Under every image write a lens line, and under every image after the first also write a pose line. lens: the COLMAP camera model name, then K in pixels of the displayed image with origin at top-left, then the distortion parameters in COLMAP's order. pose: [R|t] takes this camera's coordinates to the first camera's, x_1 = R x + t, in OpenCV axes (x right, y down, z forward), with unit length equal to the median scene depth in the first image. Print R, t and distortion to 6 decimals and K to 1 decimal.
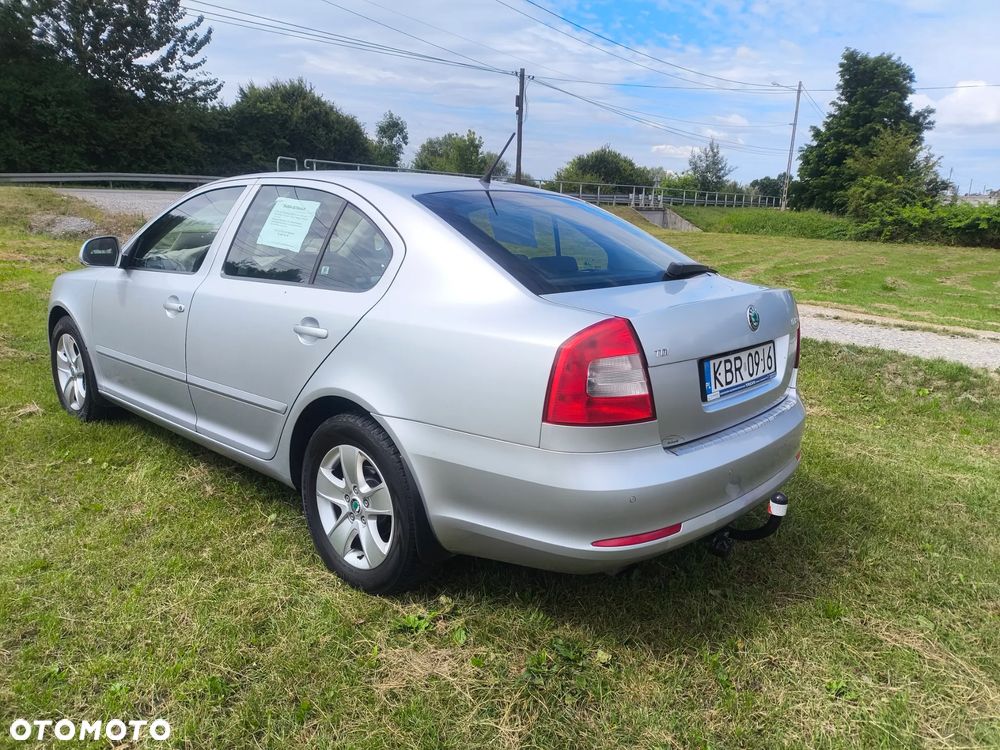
lens RADIAL K [[736.7, 0, 505.2], [0, 736.7, 389.7], [0, 0, 1]] dist [0.063206, -0.088744]
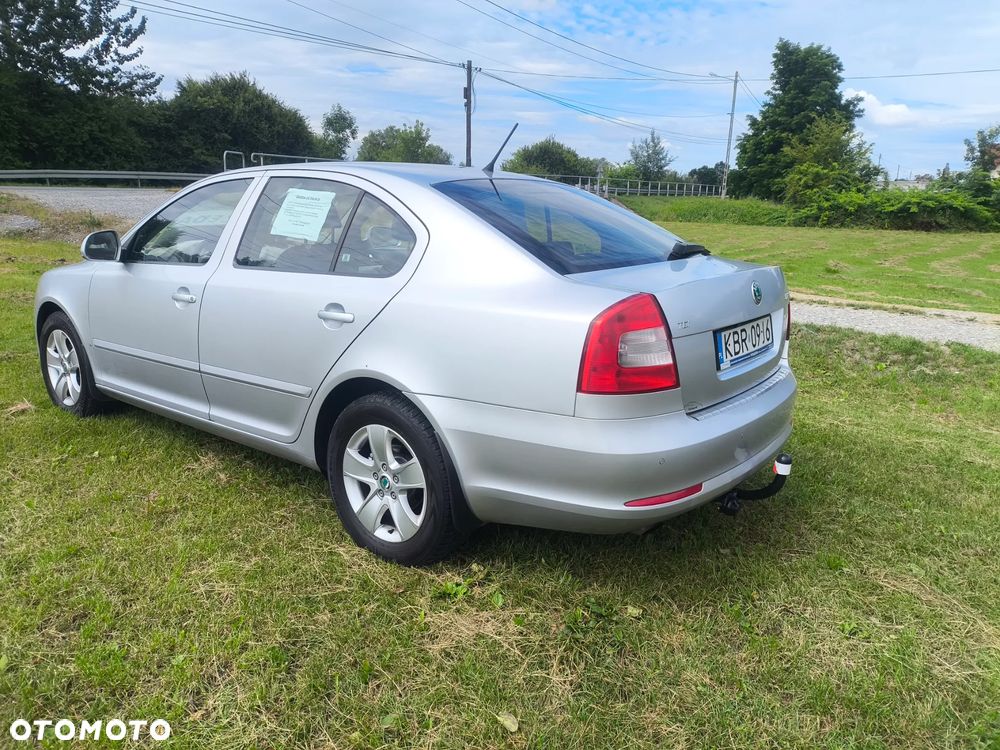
lens RADIAL K [[737.8, 0, 497.6], [0, 737.8, 377.0], [0, 0, 1]] dist [0.104390, -0.163340]
pose [[0.997633, -0.030617, 0.061573, -0.073942], [0.031060, 0.999498, -0.006245, 0.014106], [-0.061351, 0.008143, 0.998083, -0.039088]]
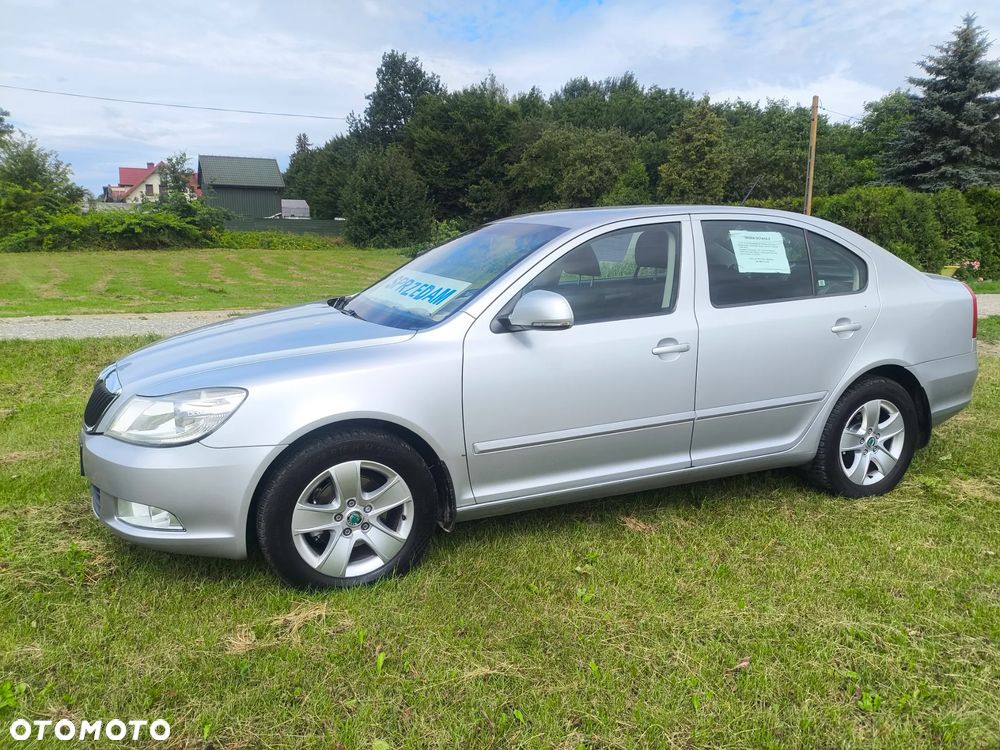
lens RADIAL K [[737.8, 0, 497.6], [0, 737.8, 377.0], [0, 0, 1]] dist [0.104390, -0.163340]
pose [[0.408048, -0.213685, 0.887601, -1.285886], [0.233171, 0.964372, 0.124974, -0.230410], [-0.882682, 0.155968, 0.443336, 0.720042]]
